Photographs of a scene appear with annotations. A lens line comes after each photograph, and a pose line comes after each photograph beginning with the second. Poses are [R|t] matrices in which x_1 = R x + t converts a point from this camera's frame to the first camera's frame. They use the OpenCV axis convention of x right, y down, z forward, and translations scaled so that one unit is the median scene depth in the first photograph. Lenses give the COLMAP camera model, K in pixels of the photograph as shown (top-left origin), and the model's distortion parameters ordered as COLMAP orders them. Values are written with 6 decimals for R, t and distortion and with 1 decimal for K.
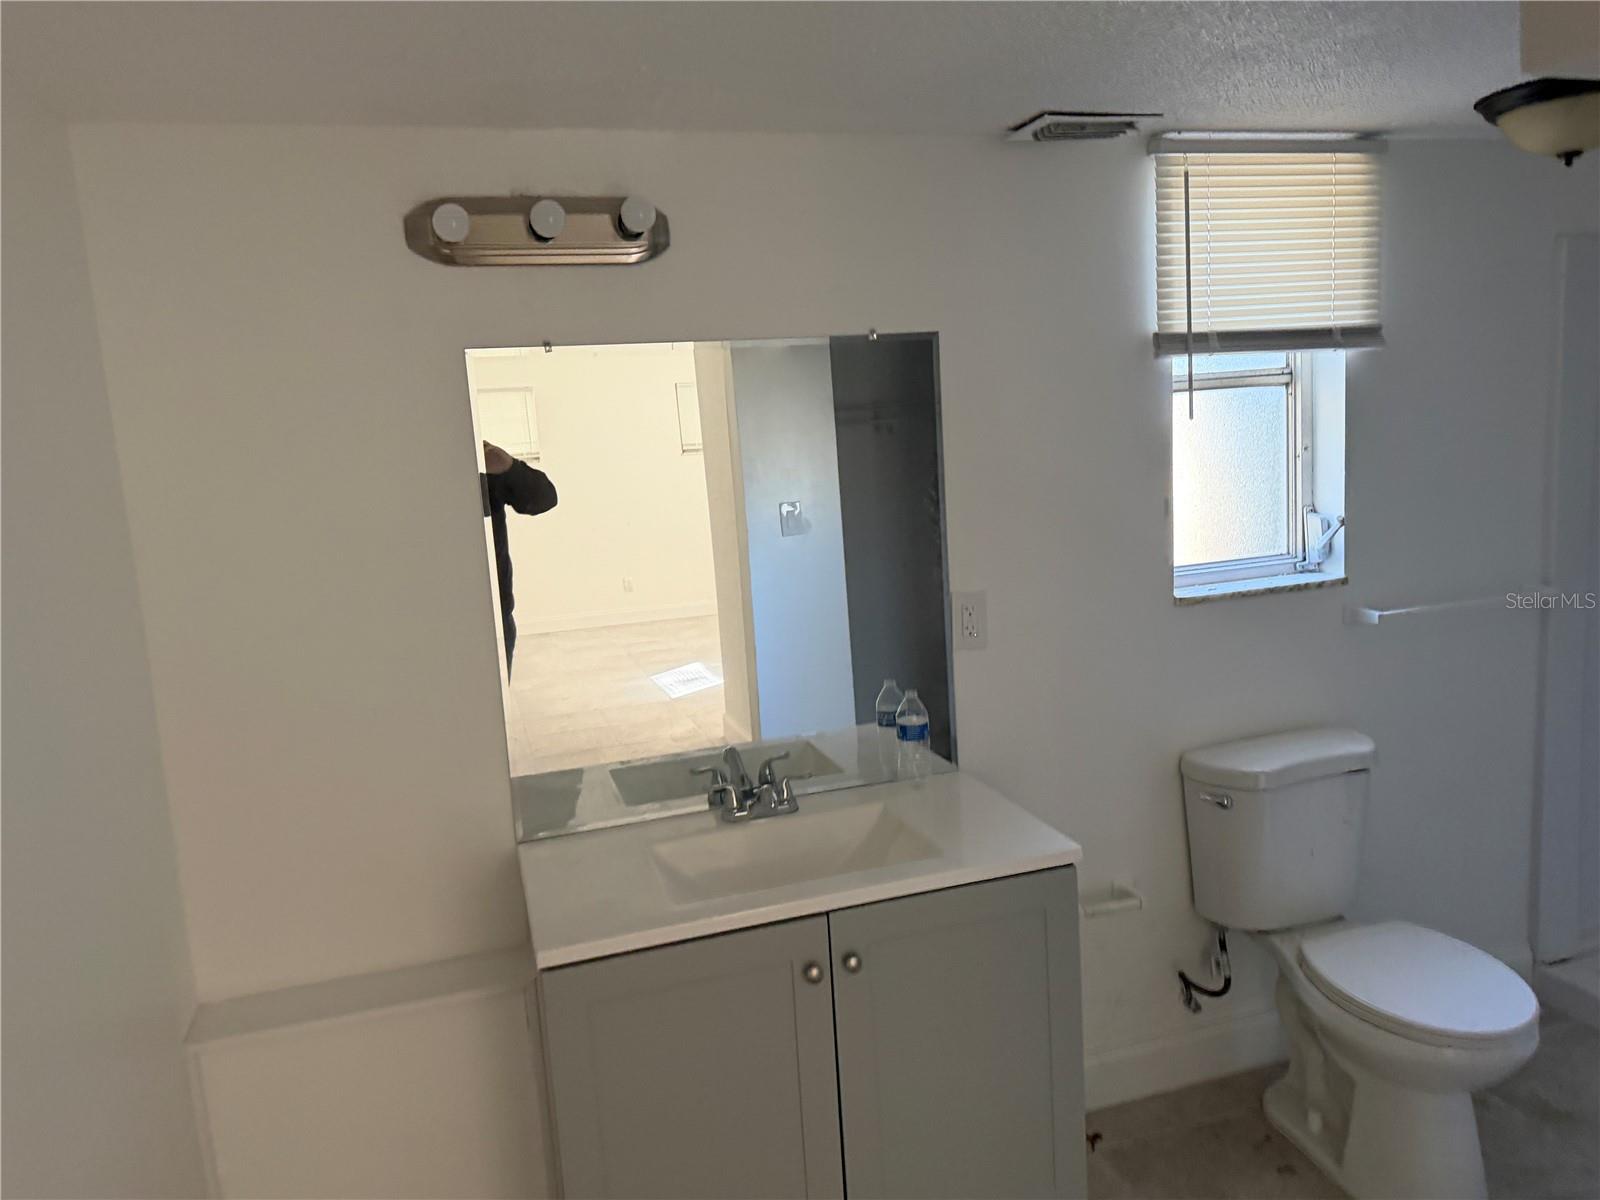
lens RADIAL K [[1129.3, 0, 801.3], [0, 1129.3, 603.3], [0, 0, 1]] dist [-0.000305, -0.003221]
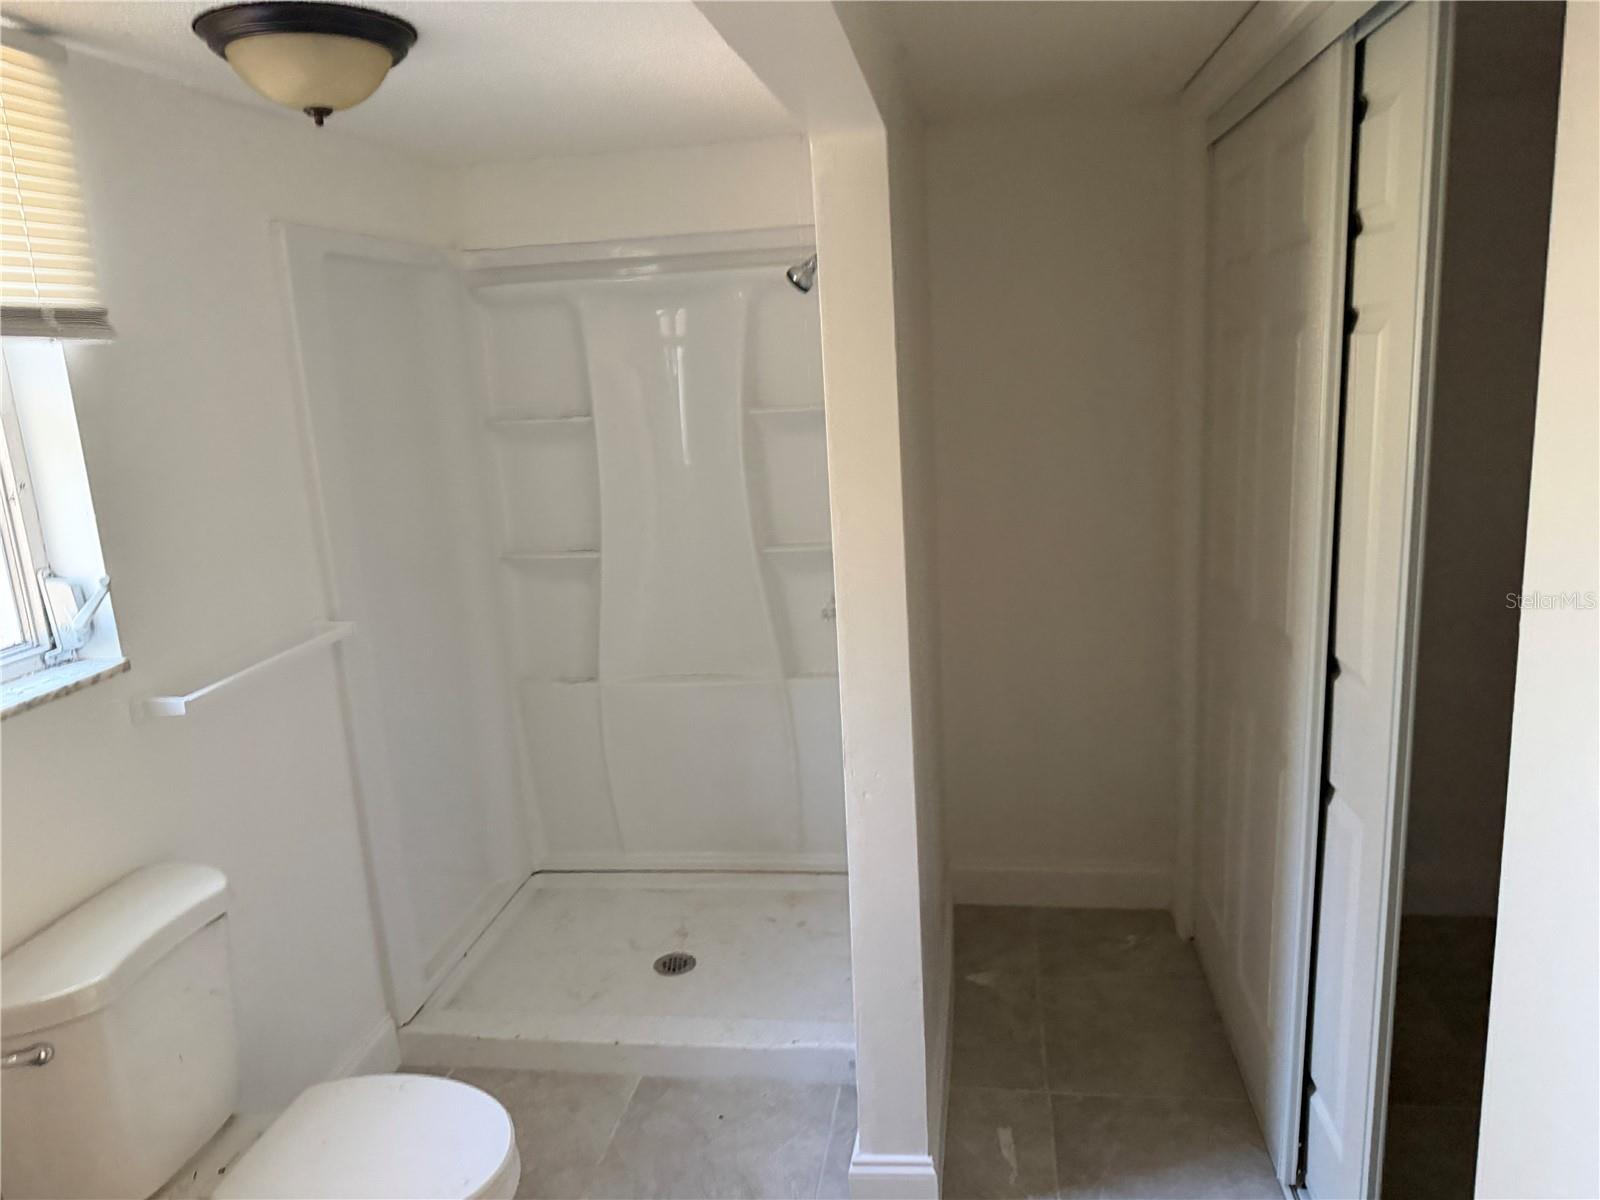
lens RADIAL K [[1129.3, 0, 801.3], [0, 1129.3, 603.3], [0, 0, 1]] dist [-0.000305, -0.003221]
pose [[0.440381, -0.155835, 0.884183, 0.047322], [0.173336, 0.981050, 0.086575, -0.050505], [-0.880920, 0.115135, 0.459047, 0.313134]]
